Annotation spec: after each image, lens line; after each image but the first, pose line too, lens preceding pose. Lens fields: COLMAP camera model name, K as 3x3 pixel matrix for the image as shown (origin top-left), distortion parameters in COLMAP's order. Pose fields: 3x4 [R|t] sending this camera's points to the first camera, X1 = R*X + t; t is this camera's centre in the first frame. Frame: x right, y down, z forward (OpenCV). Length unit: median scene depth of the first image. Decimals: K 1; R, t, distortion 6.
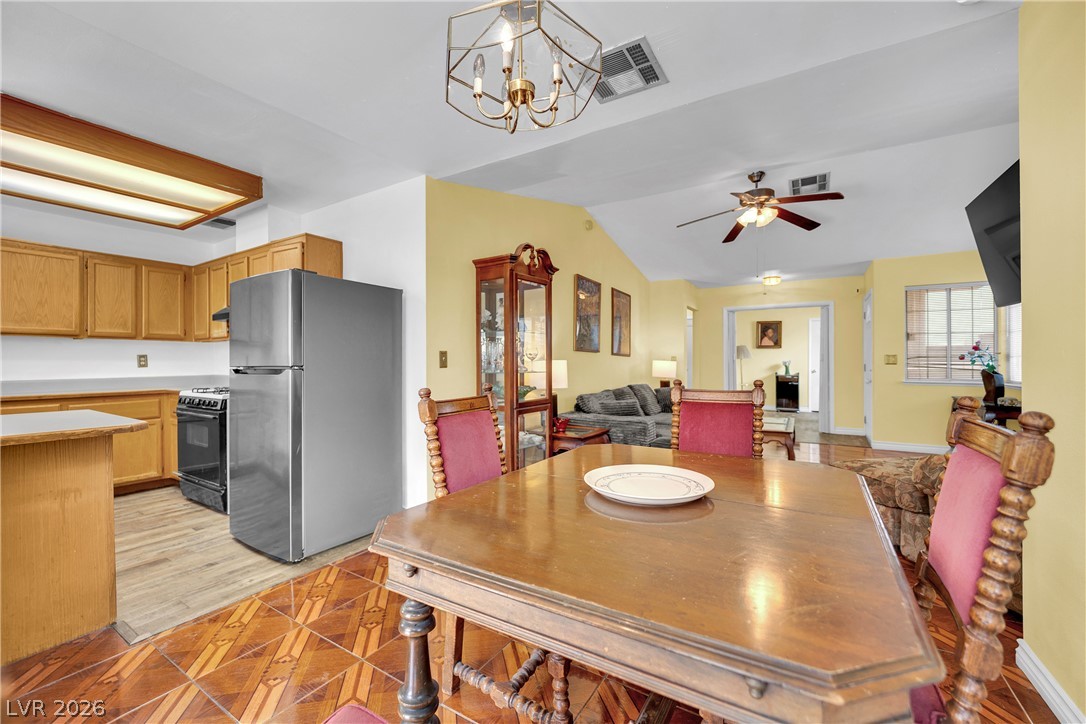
lens RADIAL K [[448.4, 0, 536.9], [0, 448.4, 361.9], [0, 0, 1]] dist [-0.016393, -0.000457]
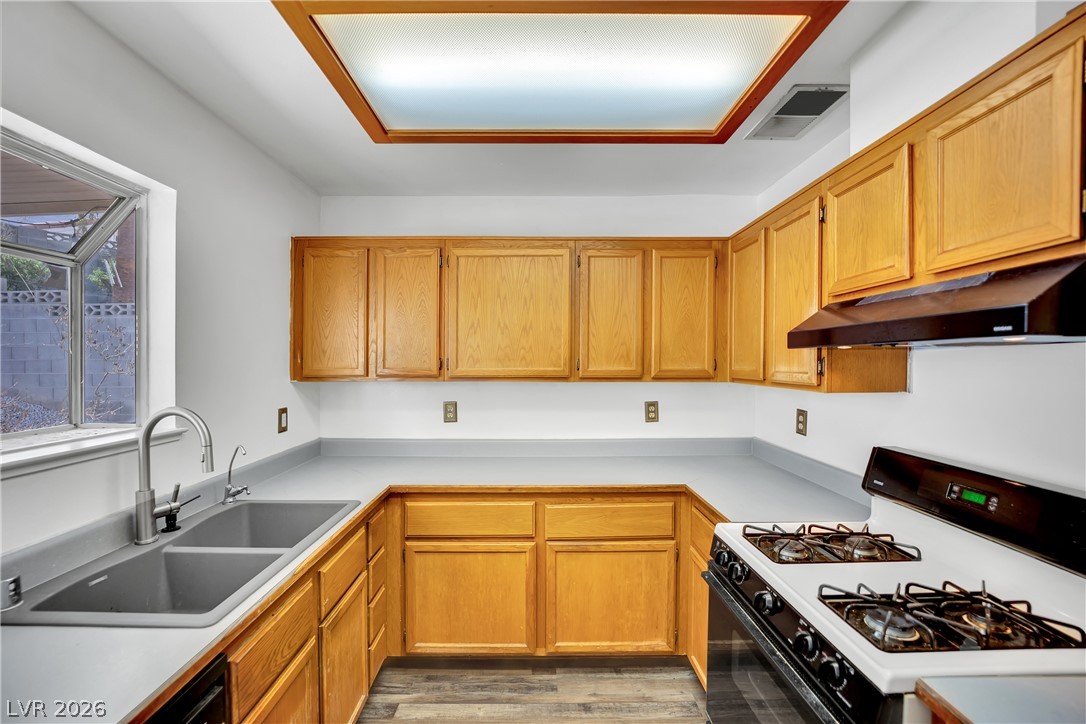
lens RADIAL K [[437.4, 0, 533.8], [0, 437.4, 385.3], [0, 0, 1]] dist [-0.001211, -0.000309]
pose [[0.532129, 0.047423, -0.845334, -0.528436], [0.001382, 0.998380, 0.056879, -0.081710], [0.846662, -0.031436, 0.531202, 0.610665]]
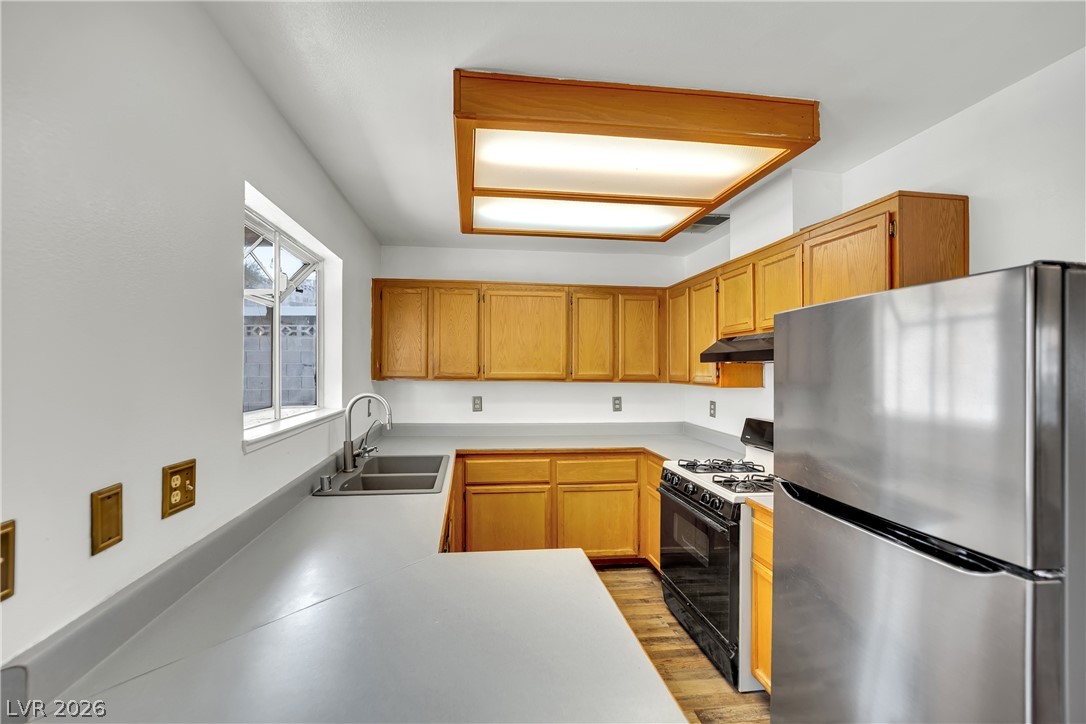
lens RADIAL K [[452.7, 0, 534.0], [0, 452.7, 367.4], [0, 0, 1]] dist [-0.013925, 0.000041]
pose [[0.645812, 0.007667, -0.763458, -0.356614], [-0.010342, 0.999946, 0.001293, -0.082554], [0.763426, 0.007061, 0.645856, 0.336420]]
